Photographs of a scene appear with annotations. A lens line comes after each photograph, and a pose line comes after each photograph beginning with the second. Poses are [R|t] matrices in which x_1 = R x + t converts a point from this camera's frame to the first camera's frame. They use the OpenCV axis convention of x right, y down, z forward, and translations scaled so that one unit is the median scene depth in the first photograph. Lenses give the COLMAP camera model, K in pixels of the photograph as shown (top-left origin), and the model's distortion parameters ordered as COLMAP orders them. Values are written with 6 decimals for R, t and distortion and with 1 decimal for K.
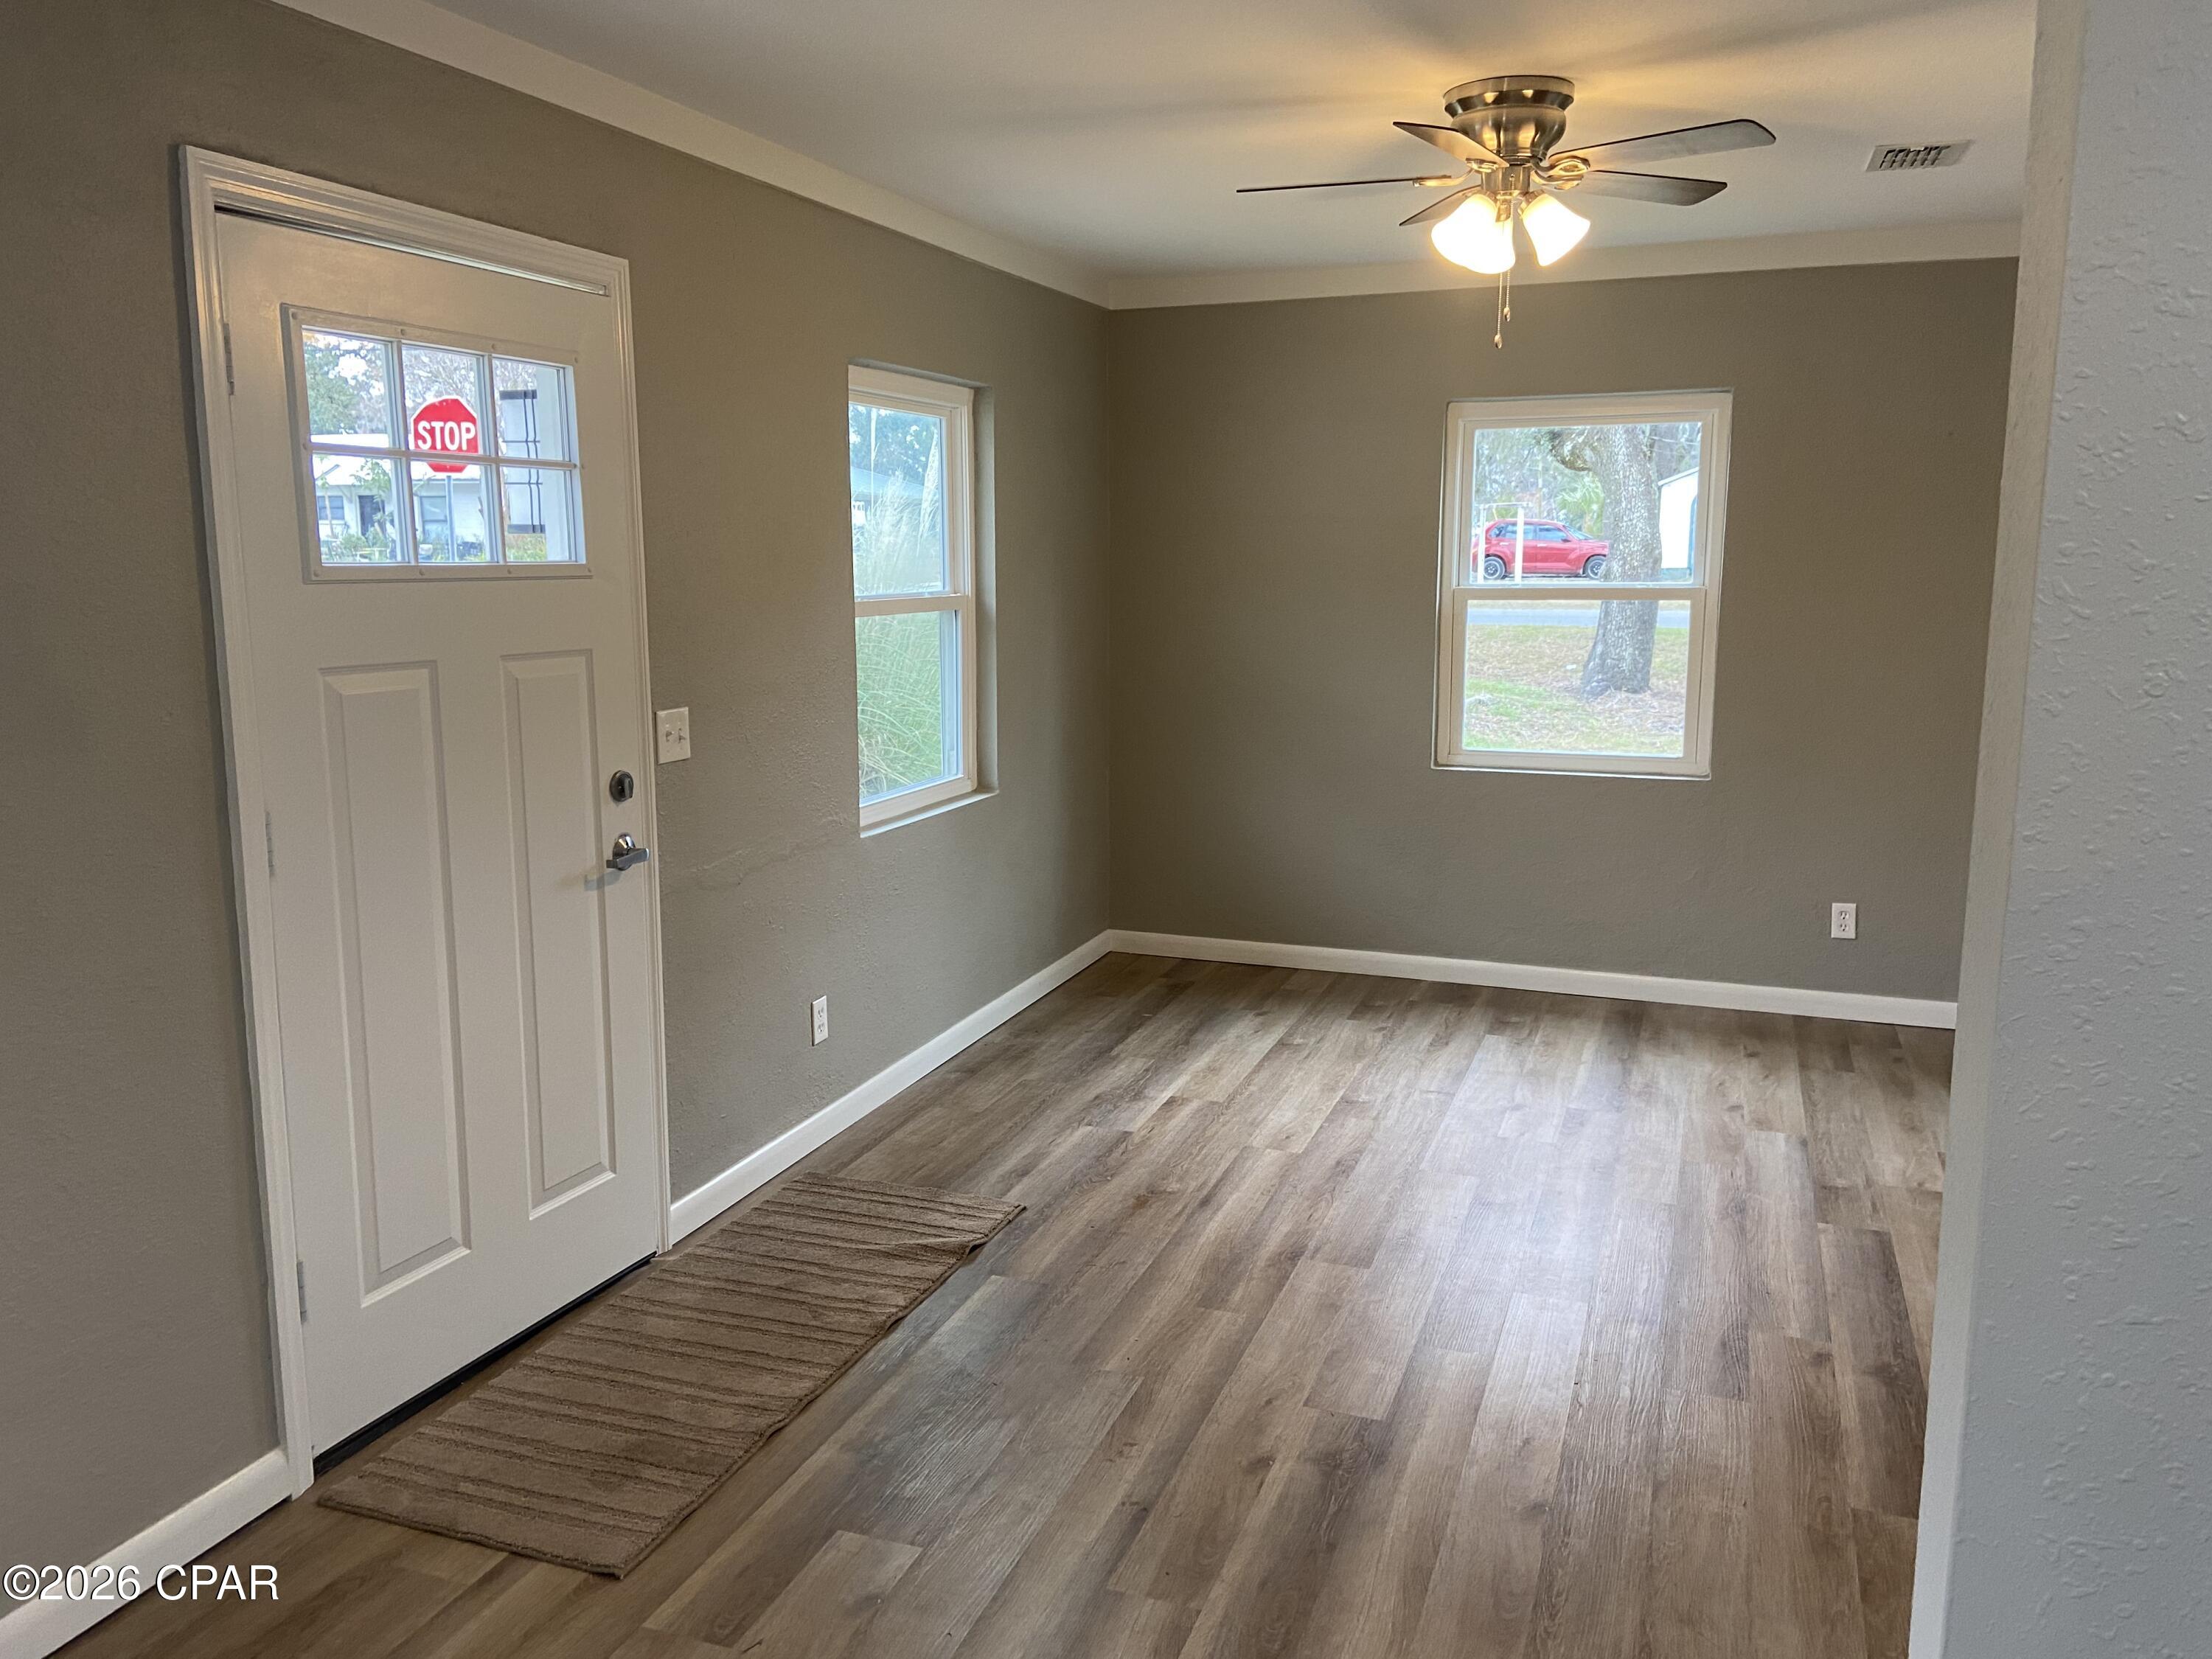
lens RADIAL K [[1657.7, 0, 1105.9], [0, 1657.7, 791.5], [0, 0, 1]] dist [0.129984, -0.149279]
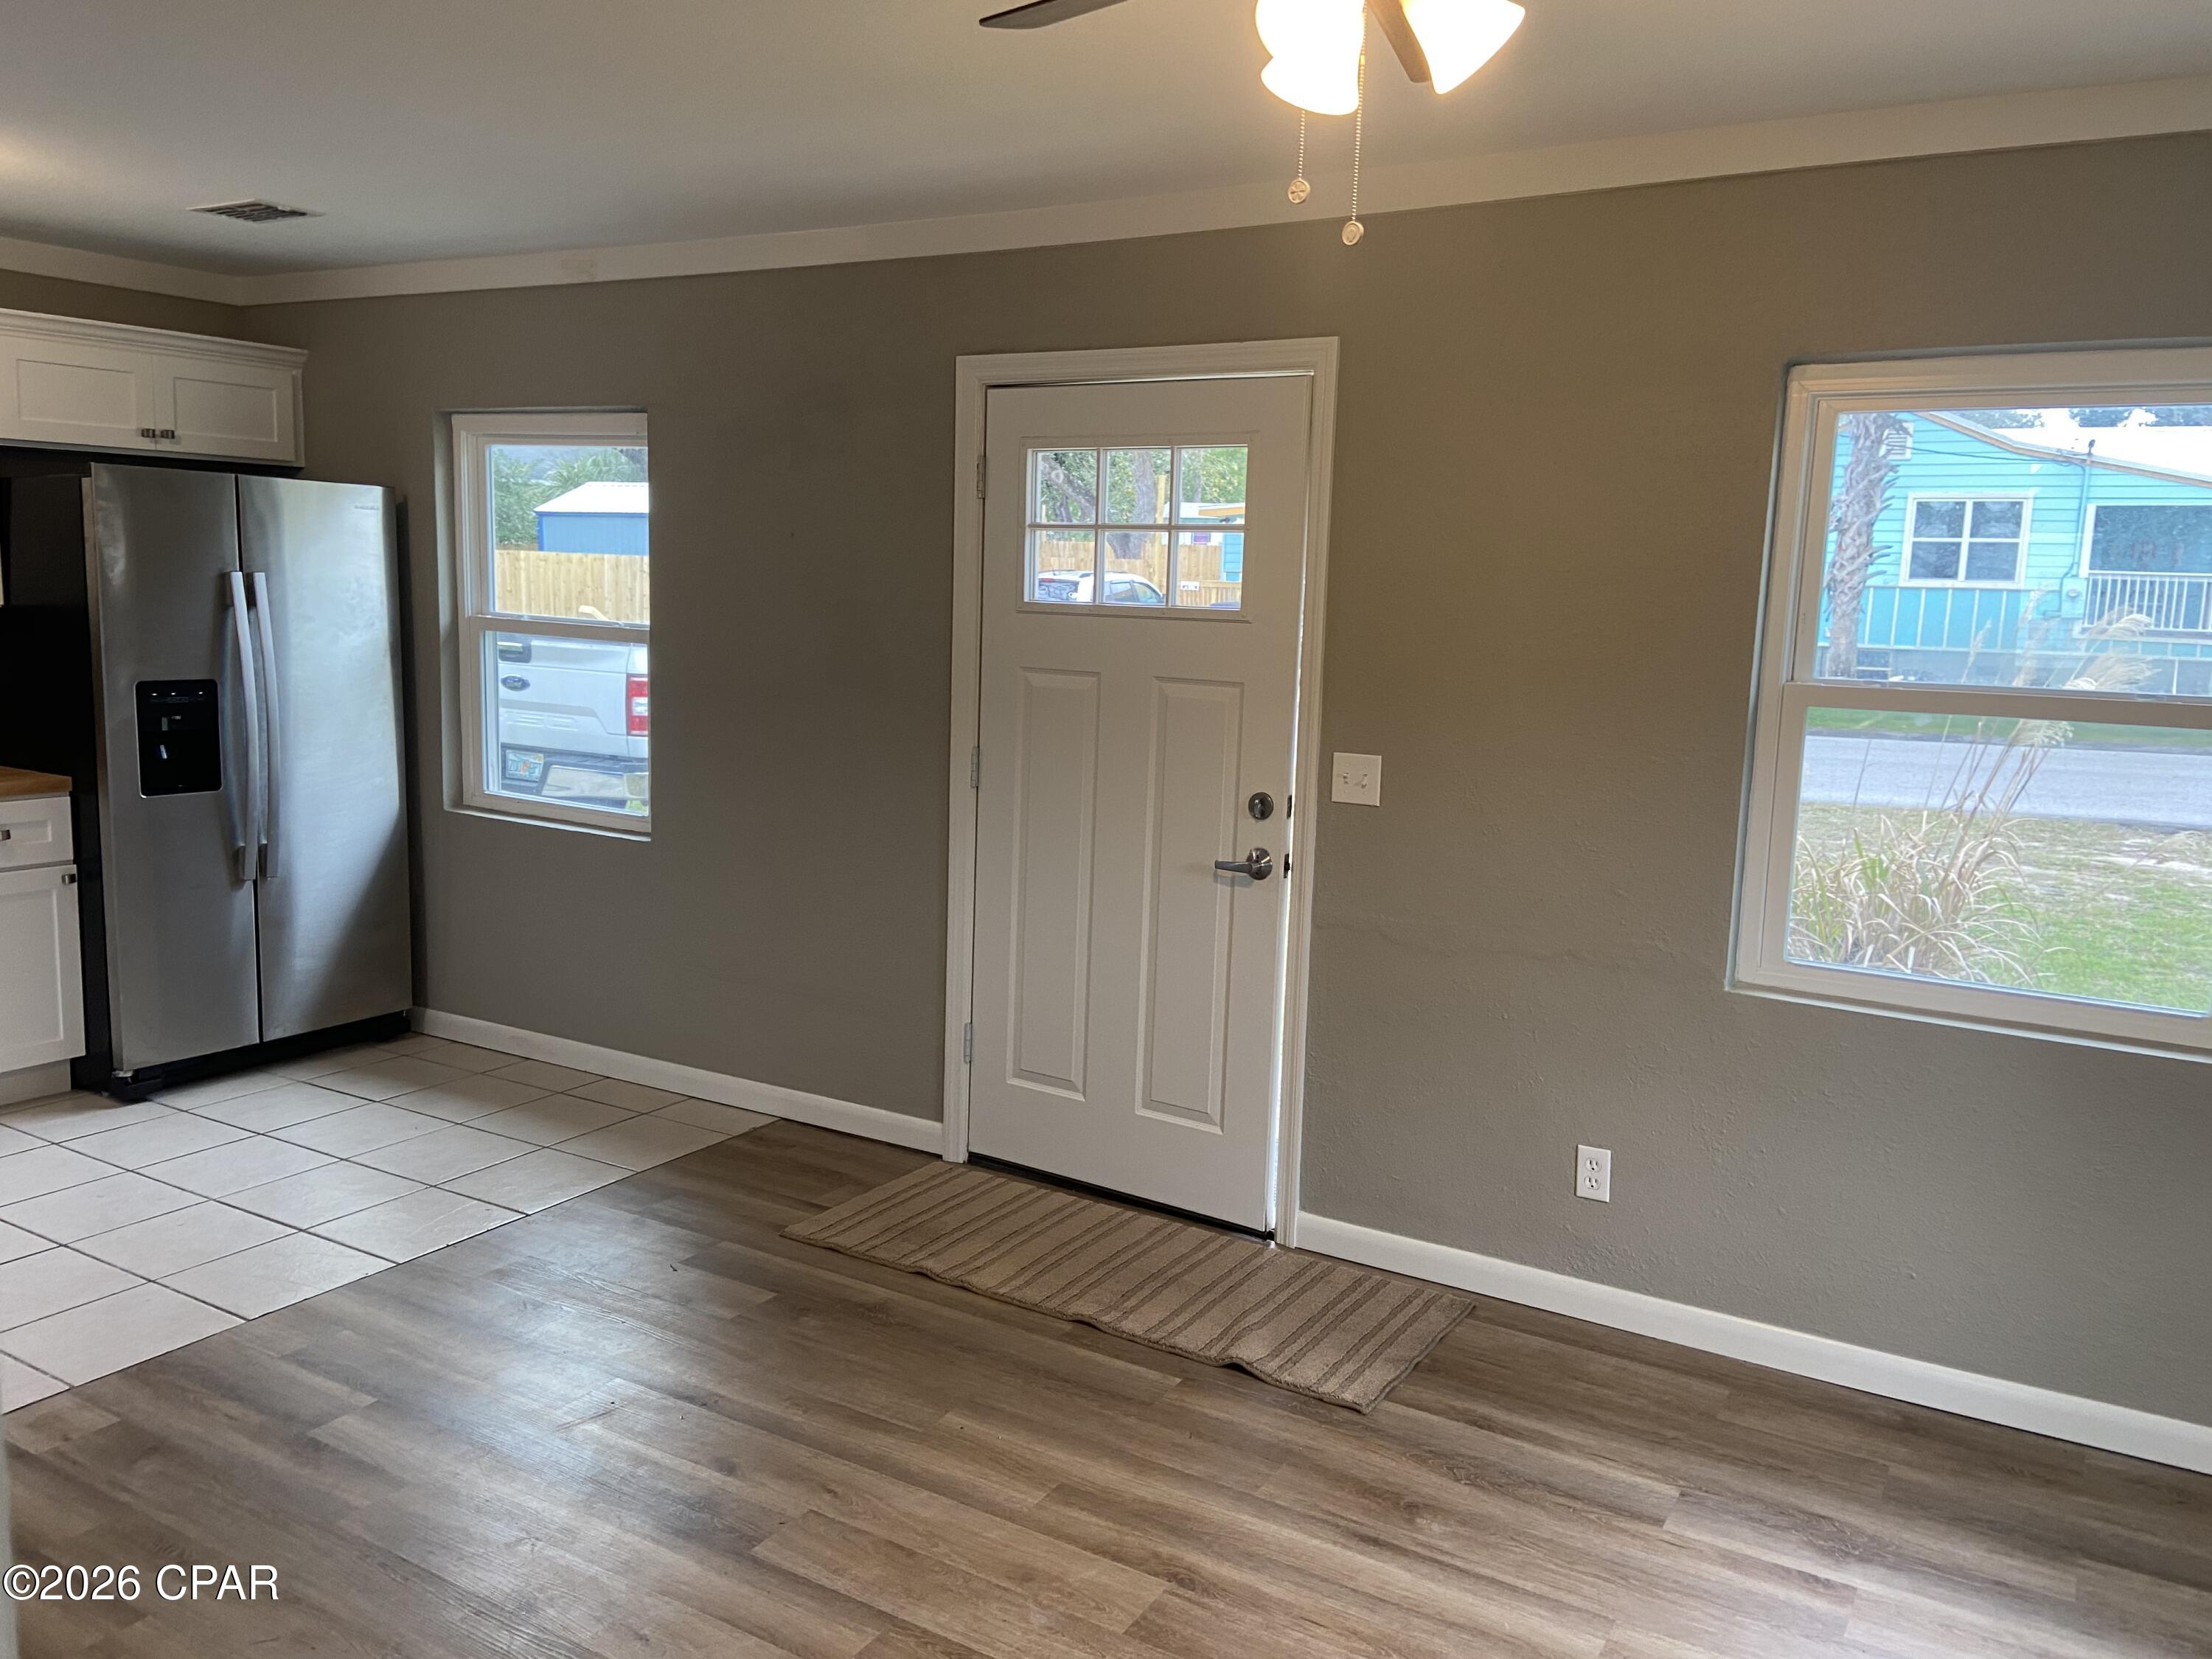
lens RADIAL K [[1654.9, 0, 1117.5], [0, 1654.9, 822.4], [0, 0, 1]] dist [0.123119, -0.157364]
pose [[-0.179930, 0.140664, -0.973570, 0.758548], [-0.171799, 0.970018, 0.171902, -0.155829], [0.968561, 0.198188, -0.150369, 0.990281]]
